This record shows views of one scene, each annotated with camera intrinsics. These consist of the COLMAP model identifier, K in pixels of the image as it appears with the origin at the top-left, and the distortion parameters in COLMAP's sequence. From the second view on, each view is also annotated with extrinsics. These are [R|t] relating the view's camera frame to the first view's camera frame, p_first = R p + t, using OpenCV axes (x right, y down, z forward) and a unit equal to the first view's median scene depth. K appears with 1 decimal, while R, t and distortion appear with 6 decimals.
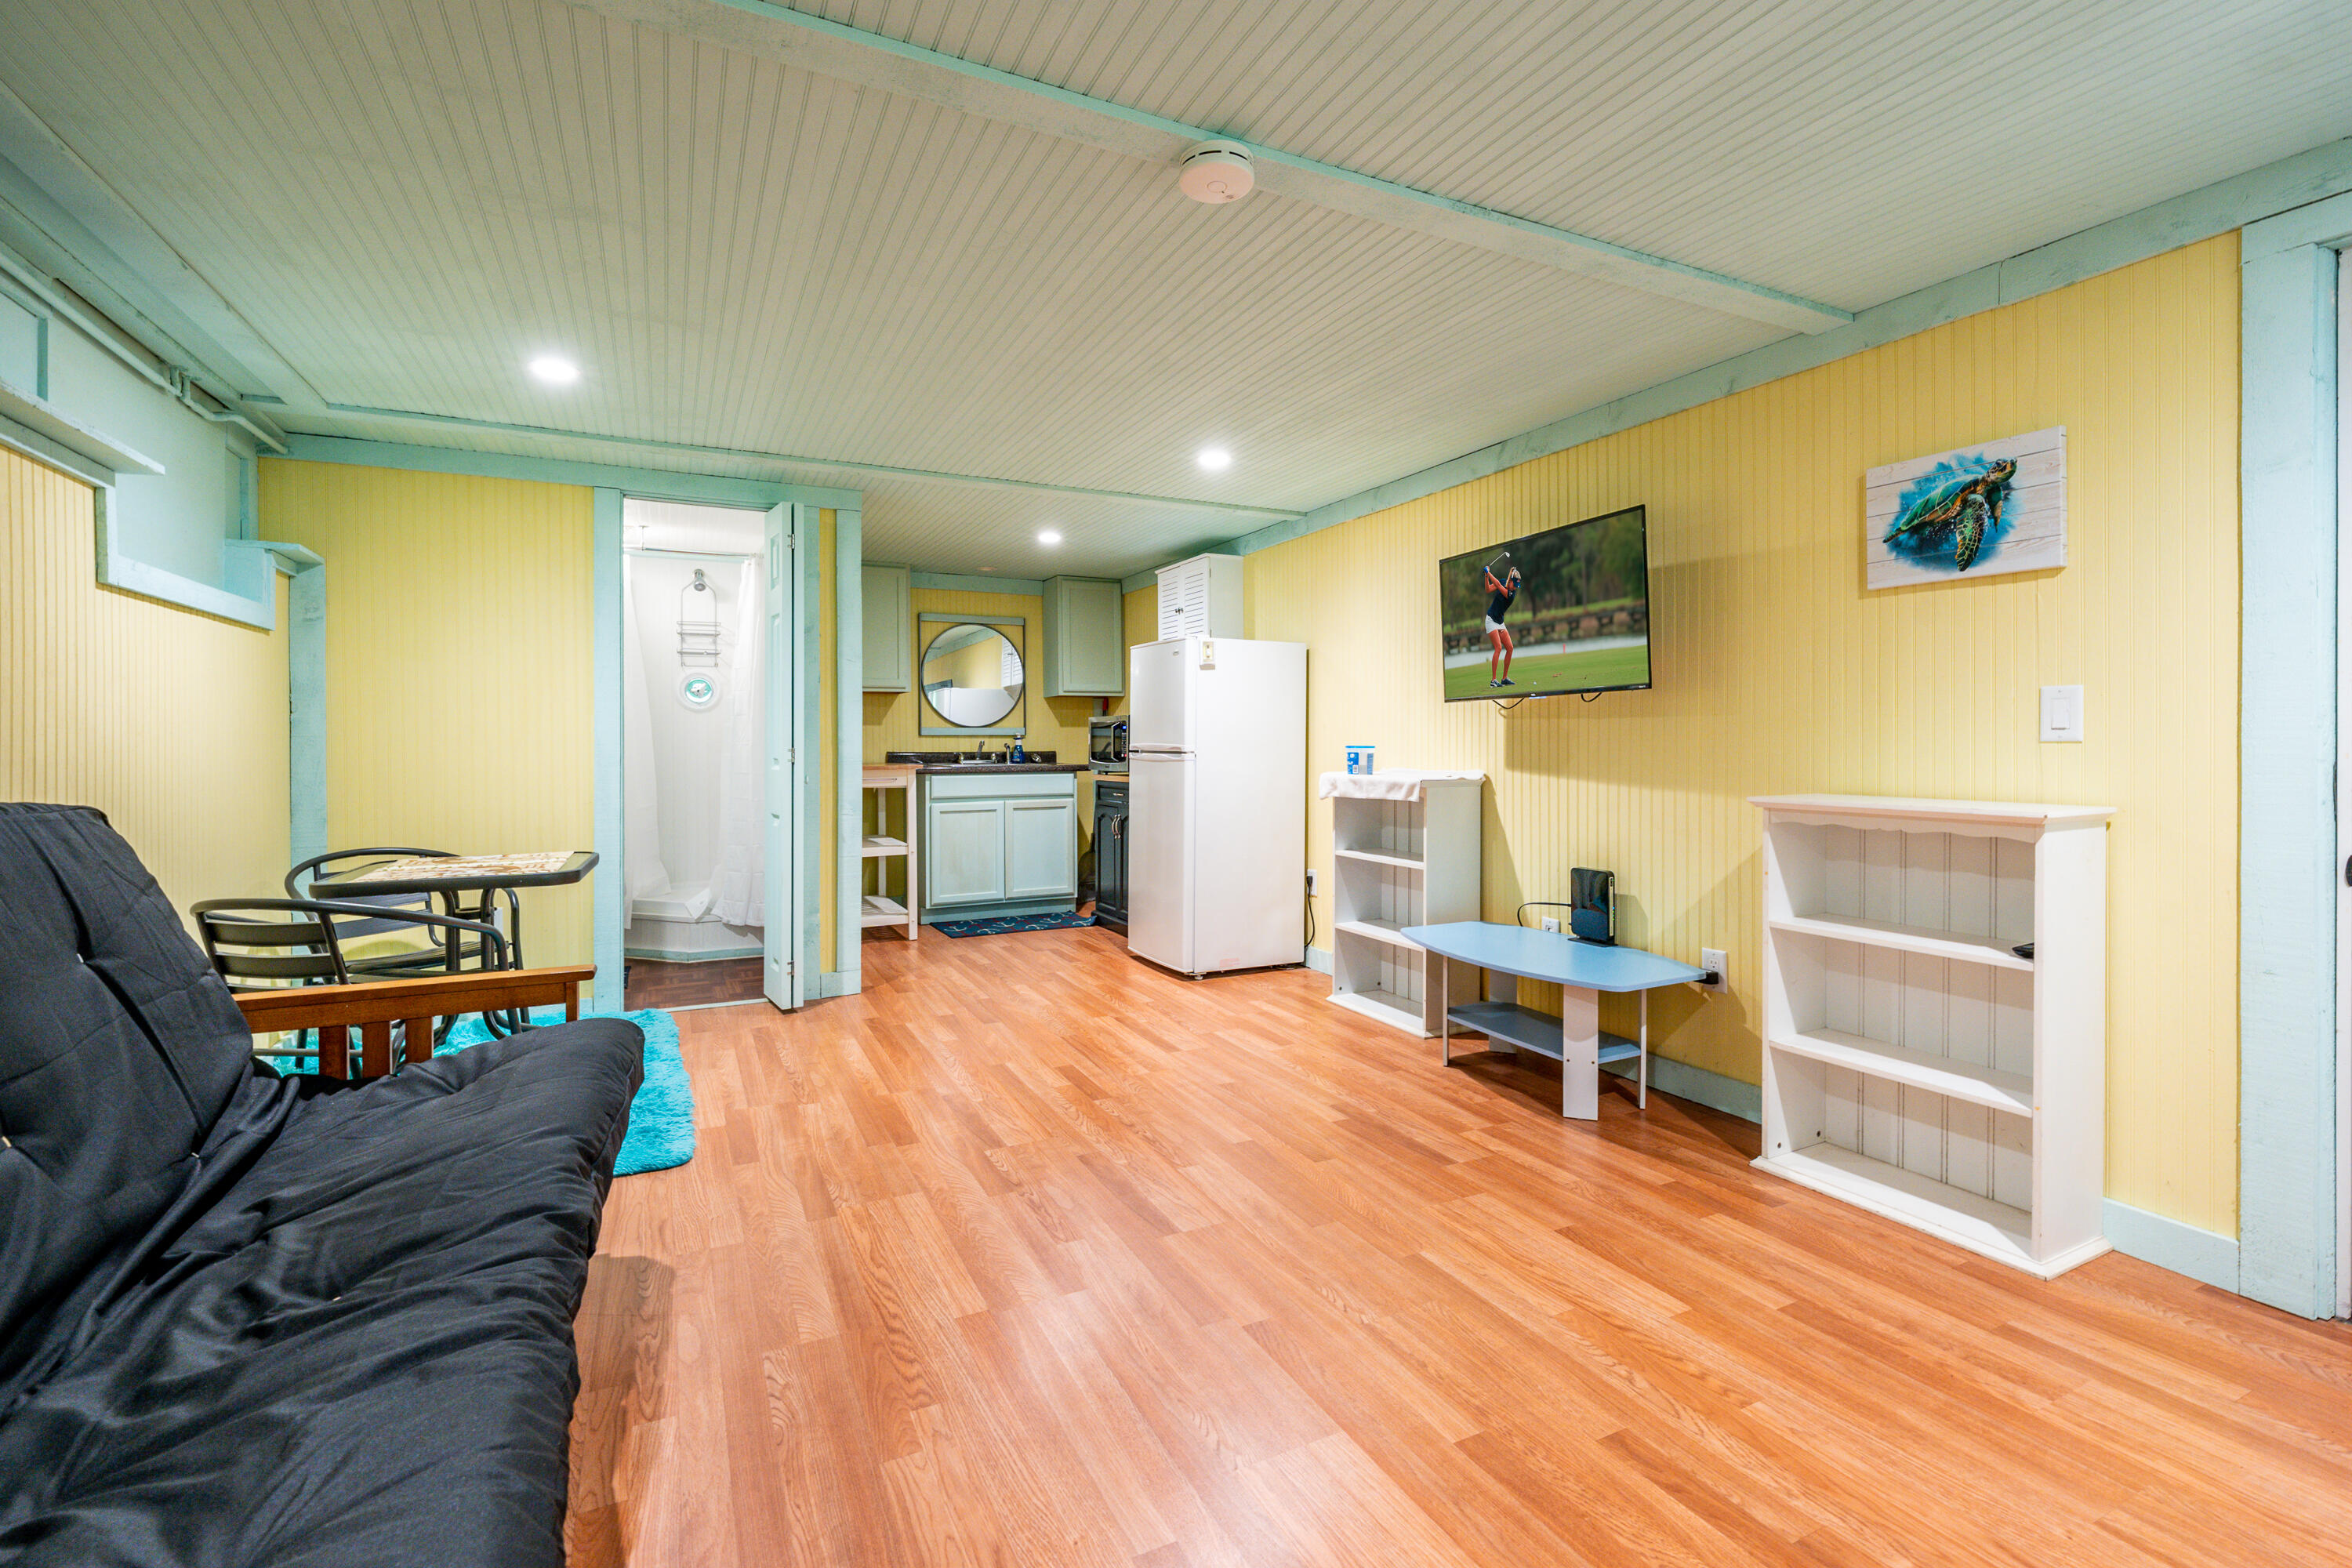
lens RADIAL K [[1034.7, 0, 1173.4], [0, 1034.7, 766.6], [0, 0, 1]] dist [0.004918, -0.000194]
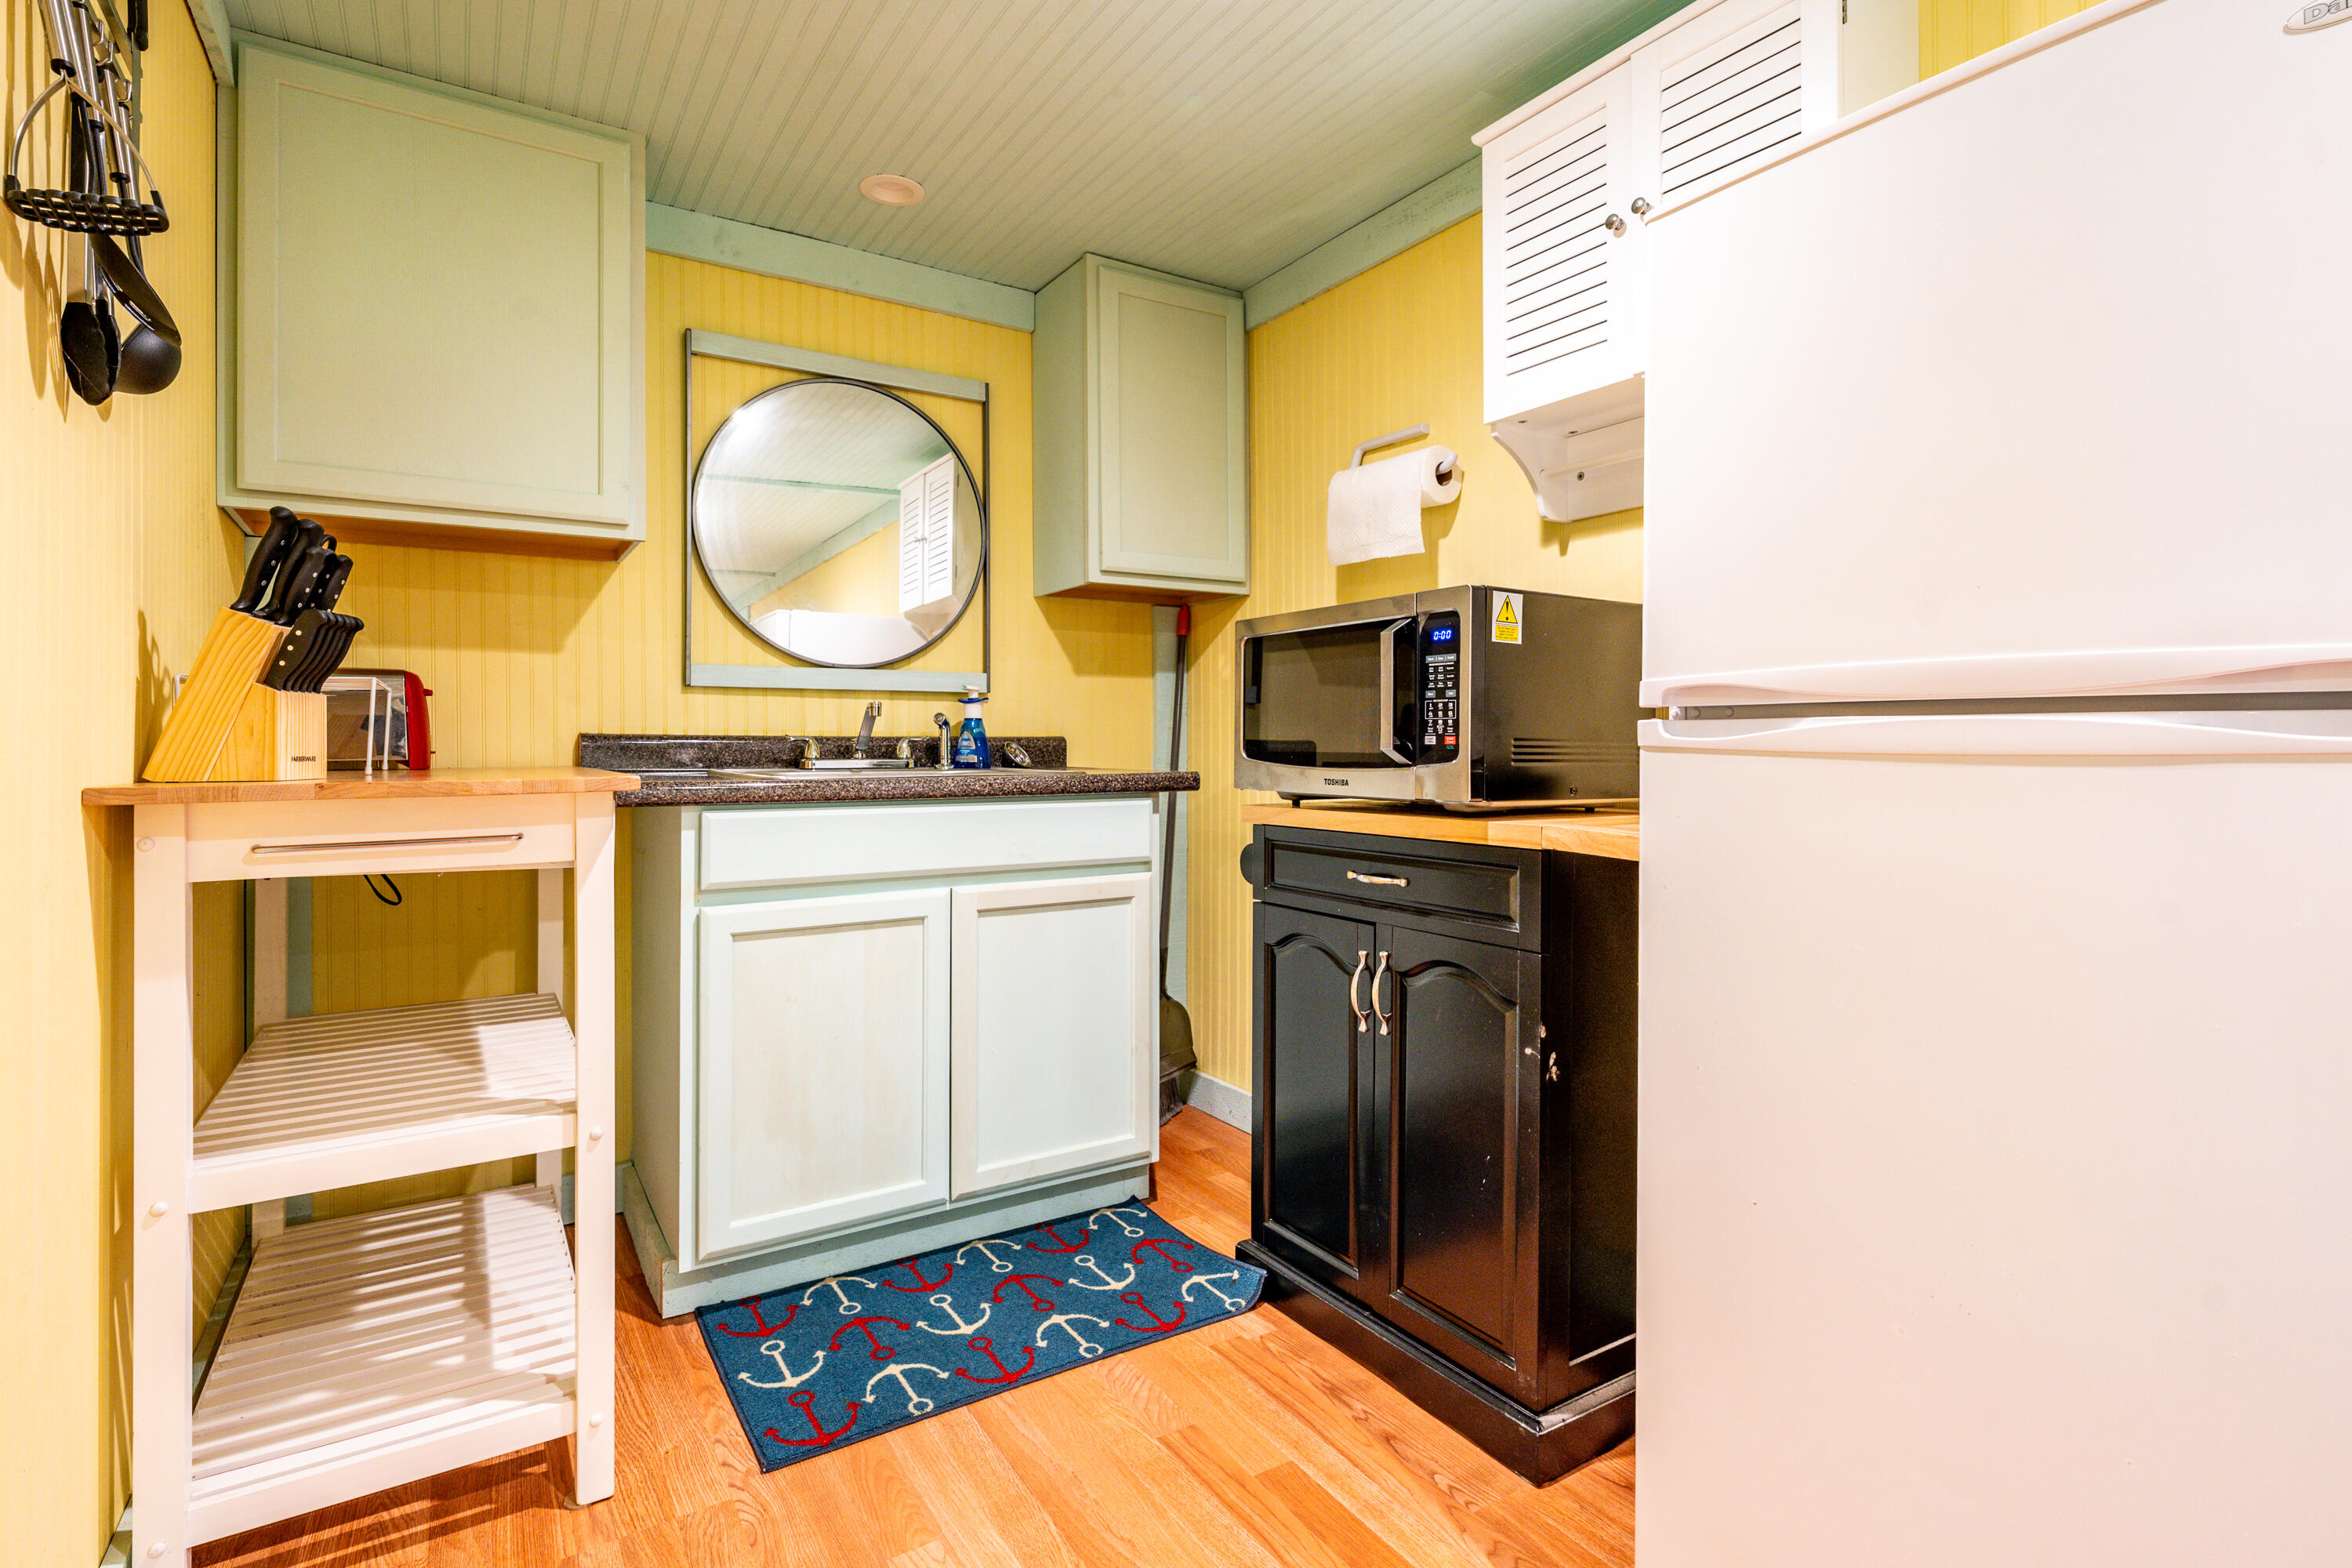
lens RADIAL K [[1144.2, 0, 1181.9], [0, 1144.2, 770.4], [0, 0, 1]] dist [-0.001540, -0.000256]
pose [[0.994695, 0.002880, 0.102832, -0.118909], [-0.002838, 0.999996, -0.000549, -0.002583], [-0.102833, 0.000255, 0.994699, 0.596386]]
